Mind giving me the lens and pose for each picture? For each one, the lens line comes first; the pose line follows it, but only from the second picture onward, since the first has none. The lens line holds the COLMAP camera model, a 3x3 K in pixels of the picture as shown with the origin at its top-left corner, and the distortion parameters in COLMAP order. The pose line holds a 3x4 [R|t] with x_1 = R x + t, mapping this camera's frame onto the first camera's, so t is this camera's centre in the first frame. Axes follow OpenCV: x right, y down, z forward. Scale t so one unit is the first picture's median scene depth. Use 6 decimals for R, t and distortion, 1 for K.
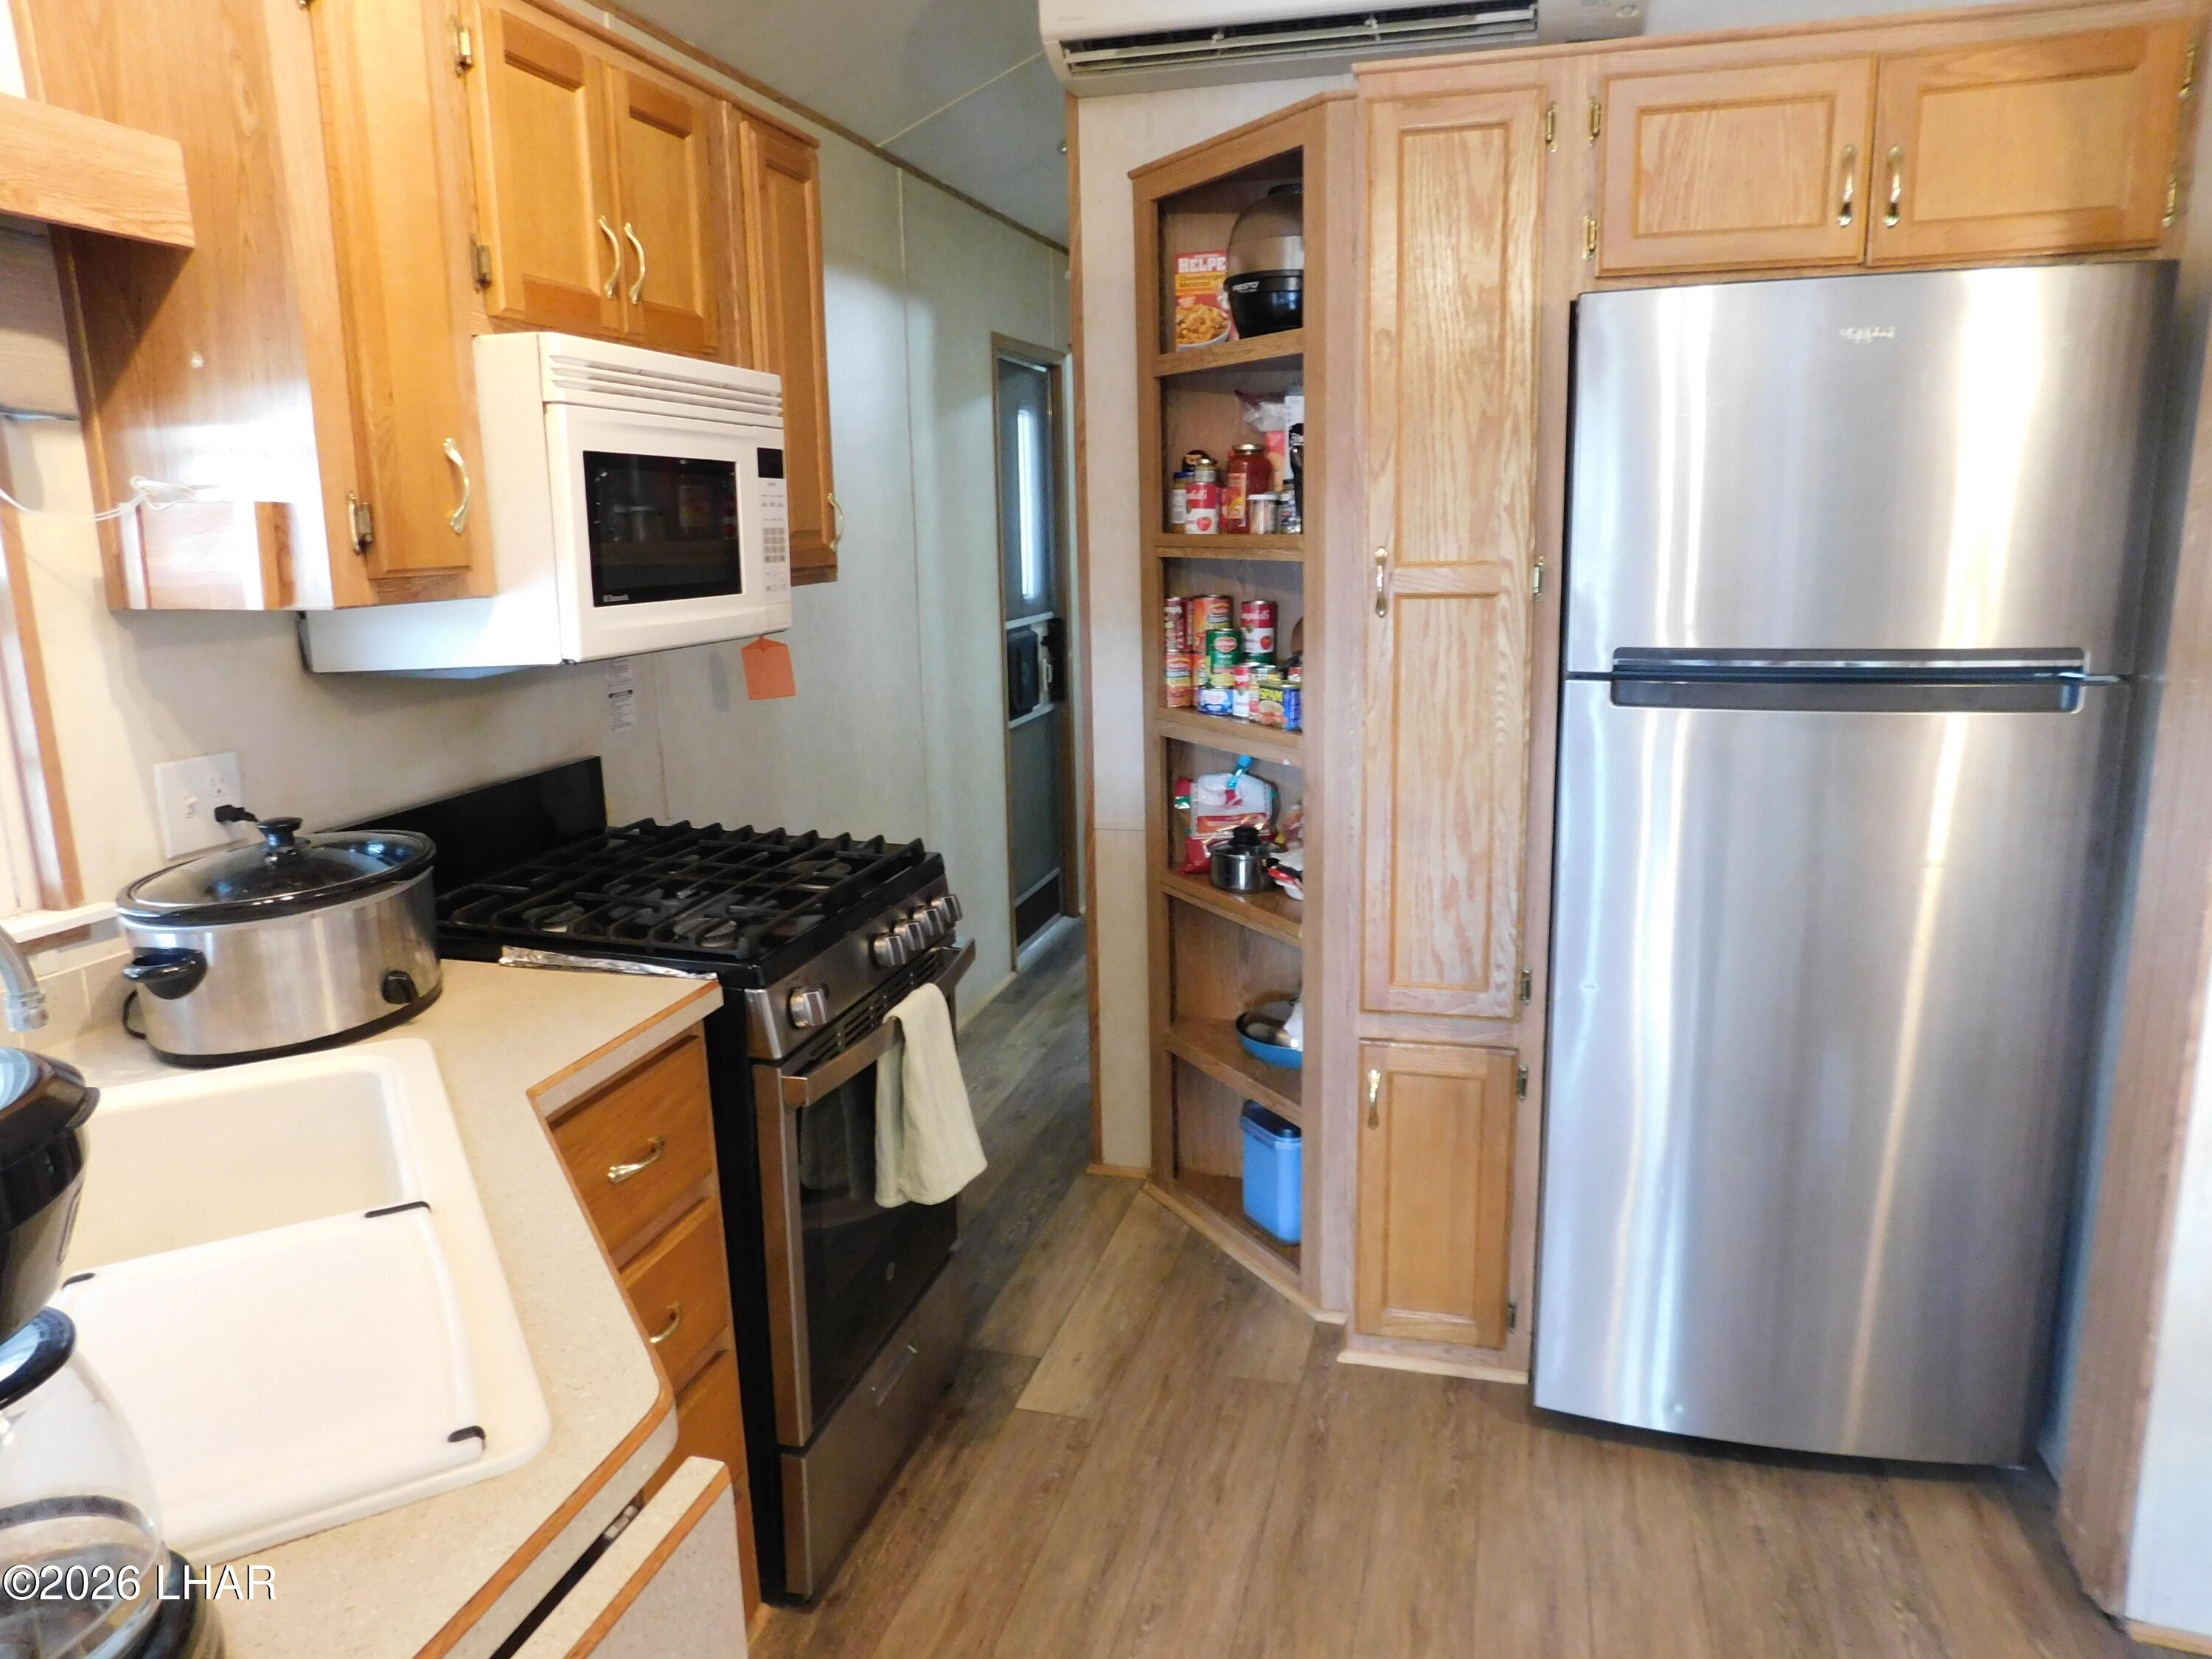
lens RADIAL K [[1459.6, 0, 1114.8], [0, 1459.6, 815.8], [0, 0, 1]] dist [-0.067034, 0.052392]
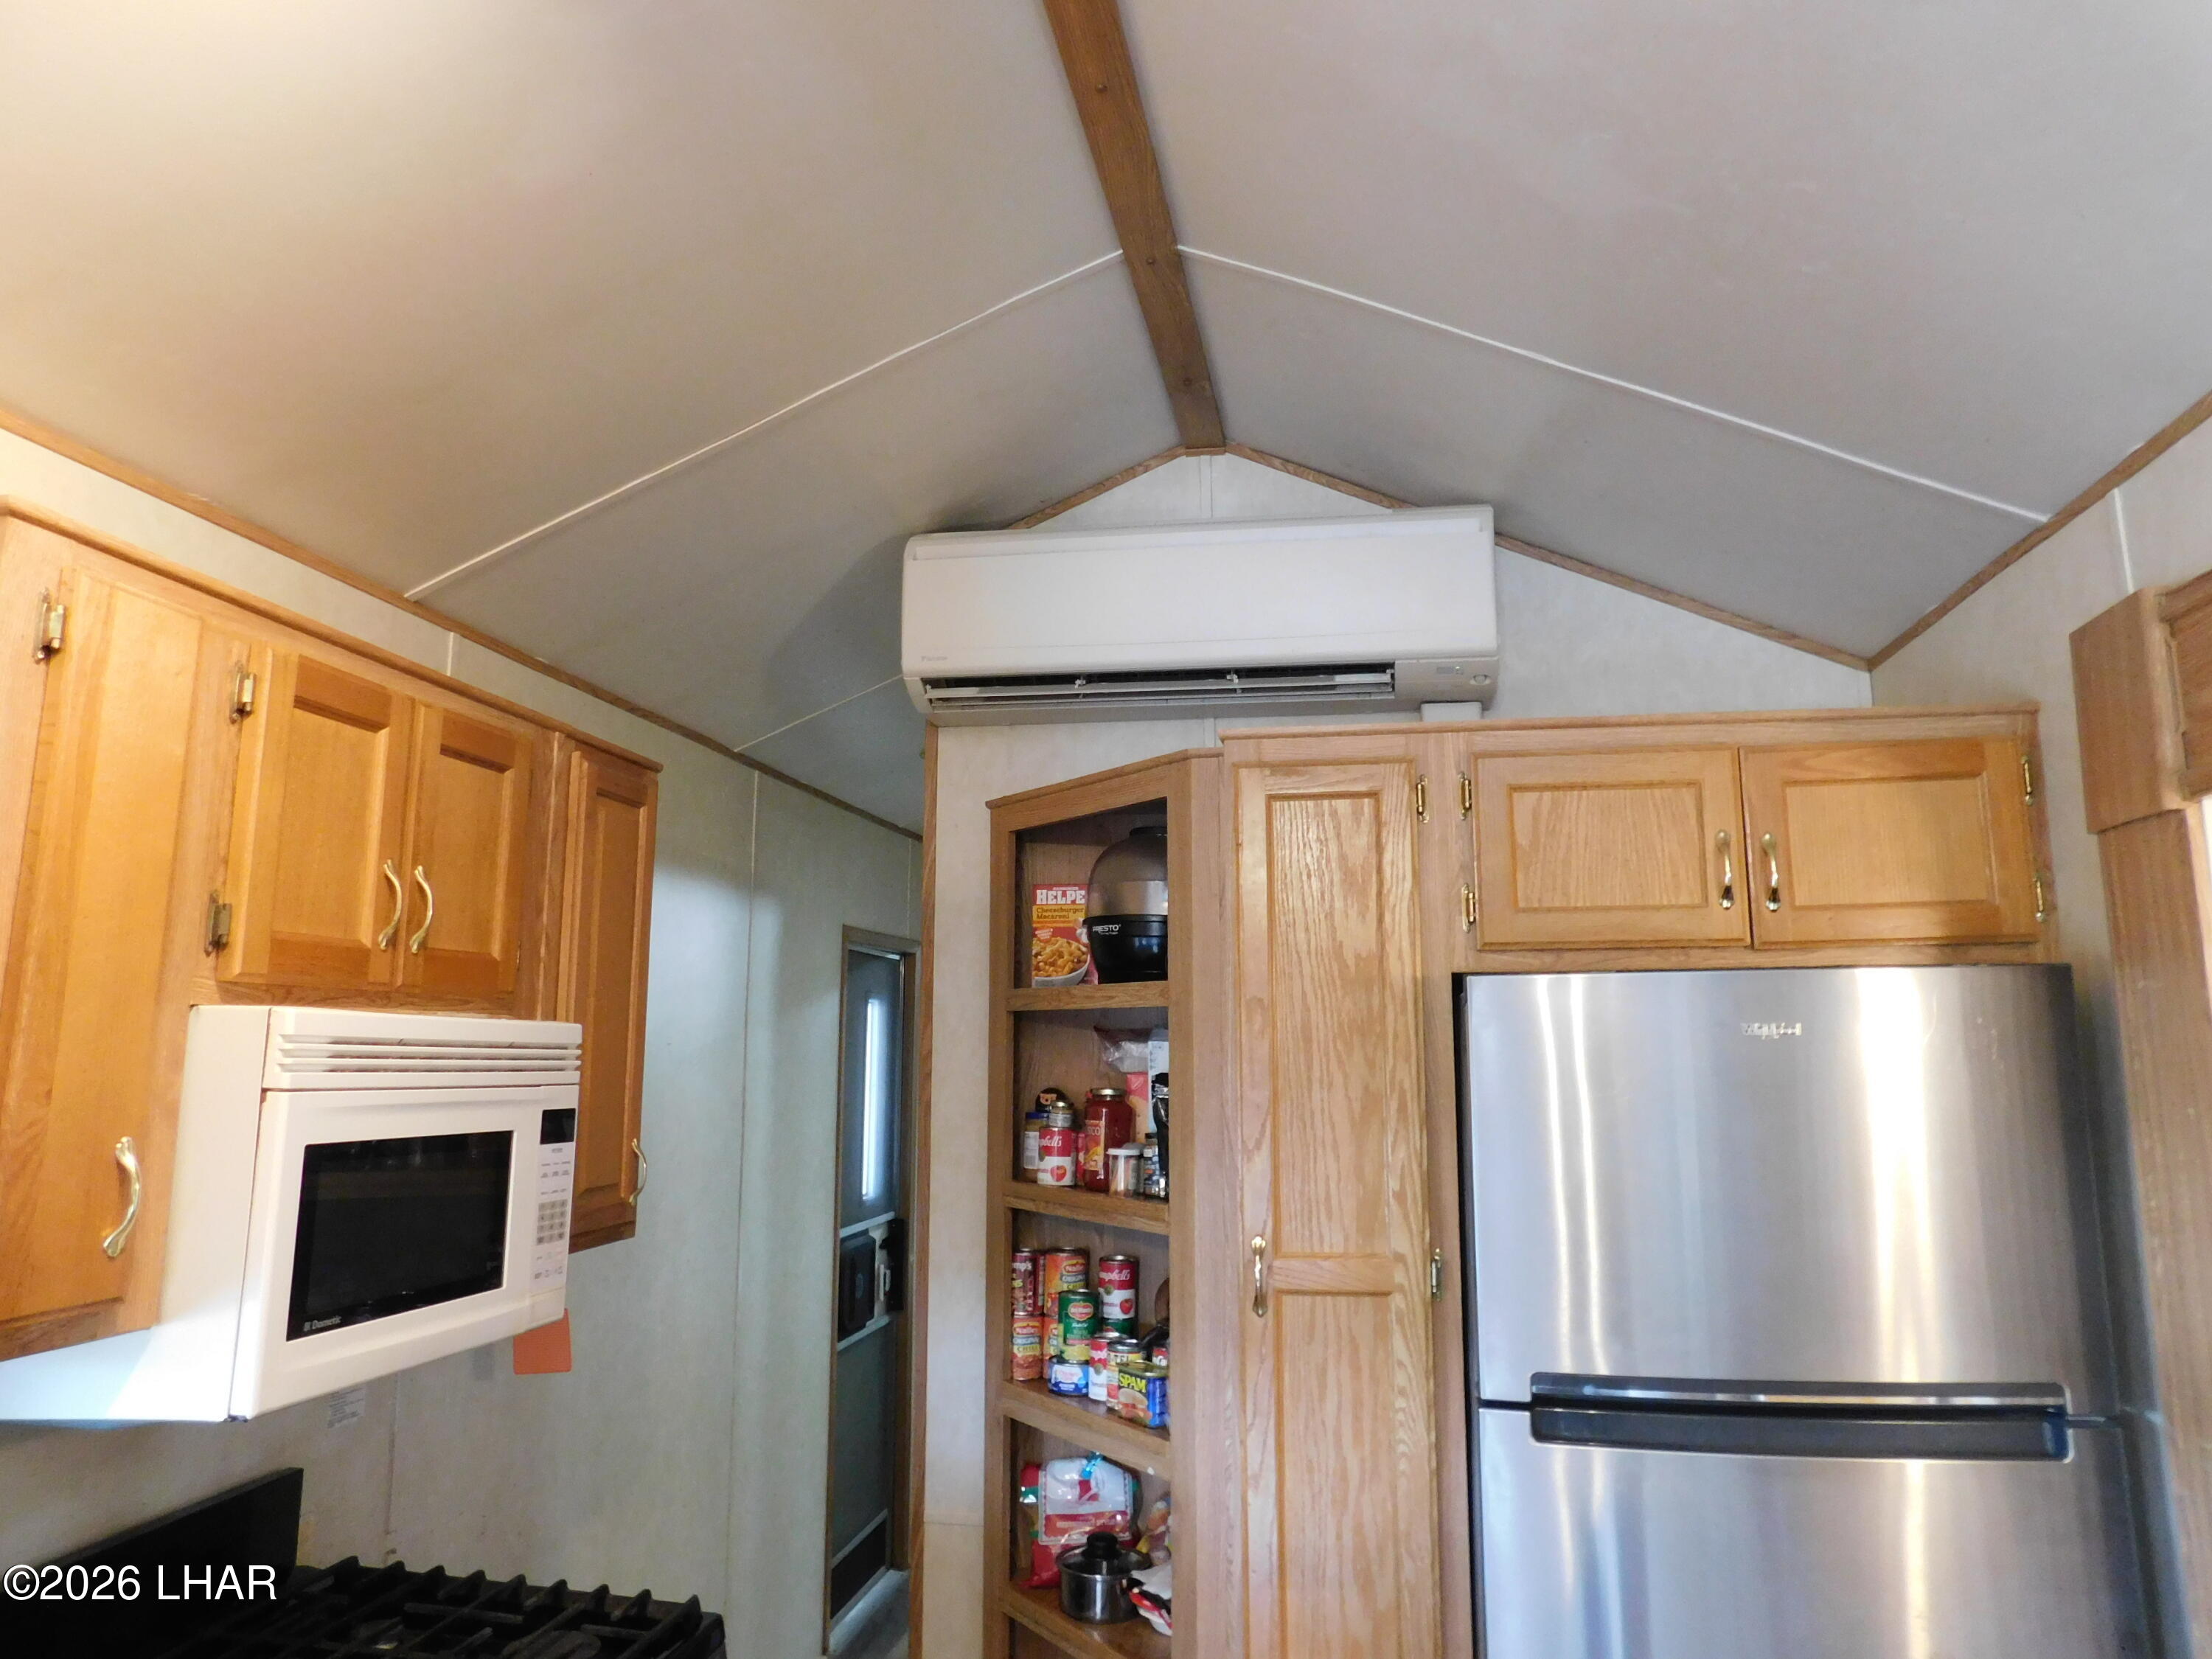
lens RADIAL K [[1459.6, 0, 1114.8], [0, 1459.6, 815.8], [0, 0, 1]] dist [-0.067034, 0.052392]
pose [[0.995132, 0.036439, 0.091570, 0.007195], [-0.001505, 0.934644, -0.355581, -0.111789], [-0.098543, 0.353712, 0.930149, 0.102953]]
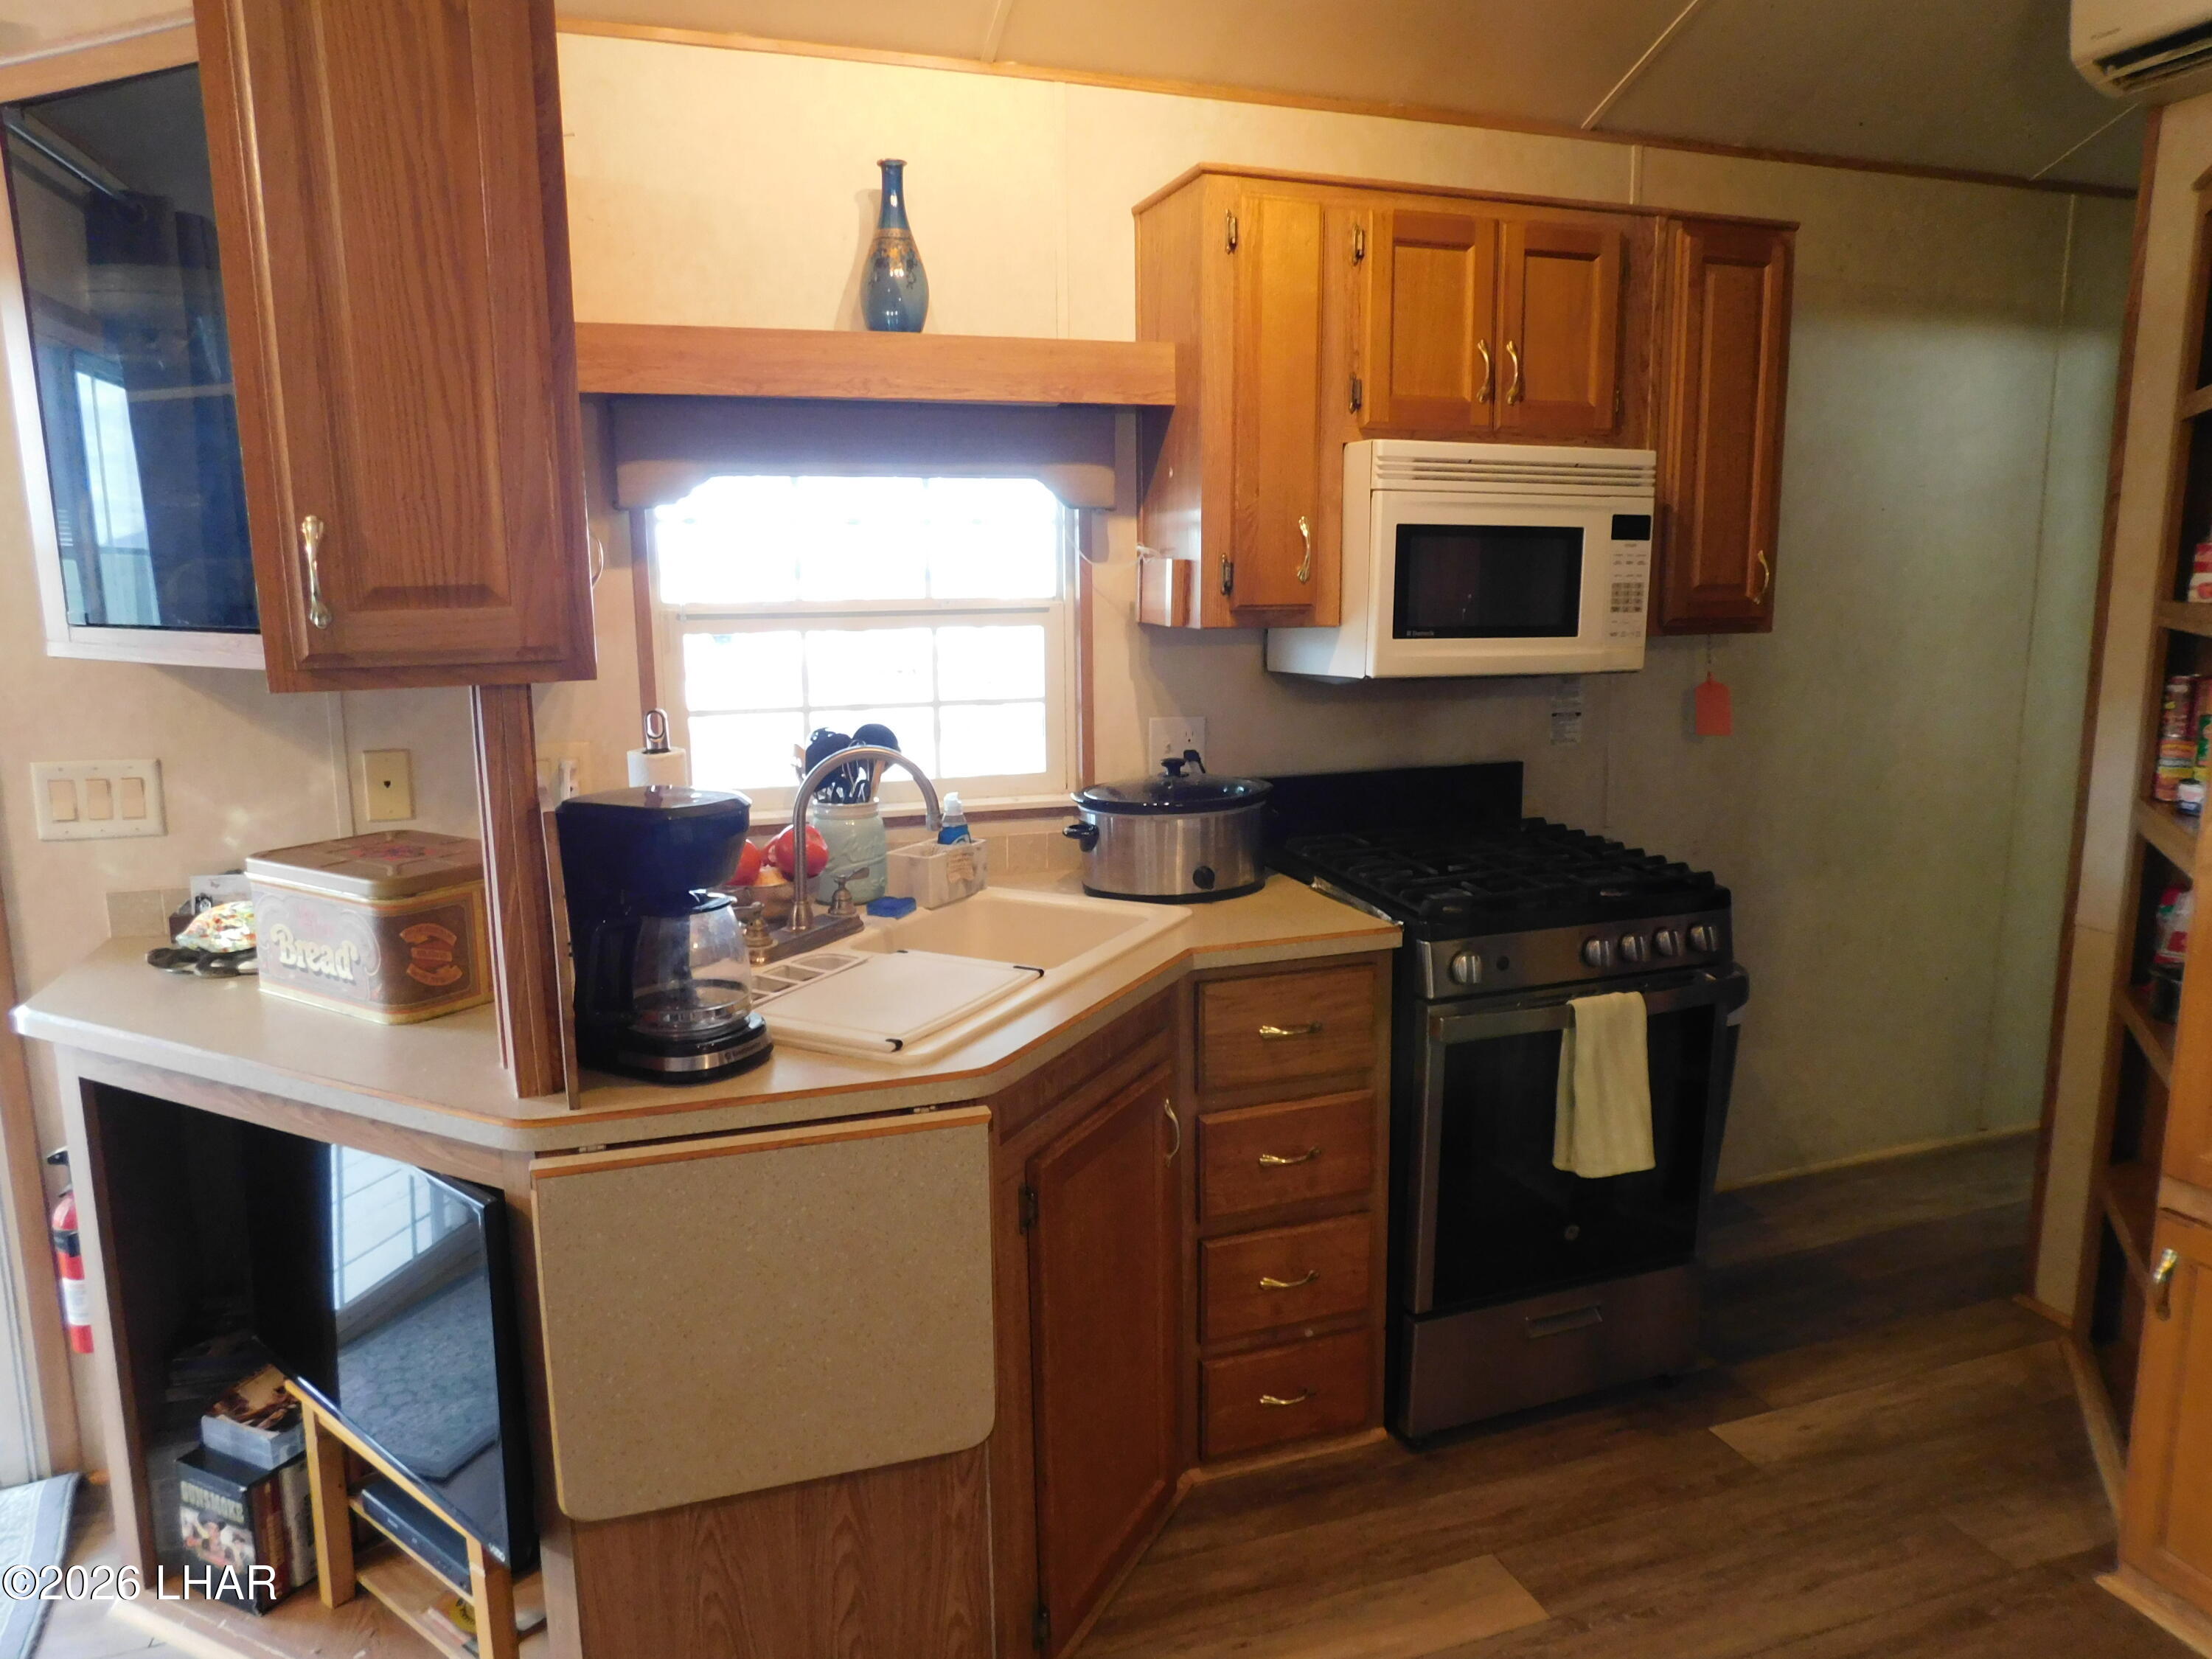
lens RADIAL K [[1459.6, 0, 1114.8], [0, 1459.6, 815.8], [0, 0, 1]] dist [-0.067034, 0.052392]
pose [[0.569130, 0.153903, -0.807716, 0.504481], [-0.168485, 0.983311, 0.068644, -0.025913], [0.804801, 0.097021, 0.585562, 0.010743]]
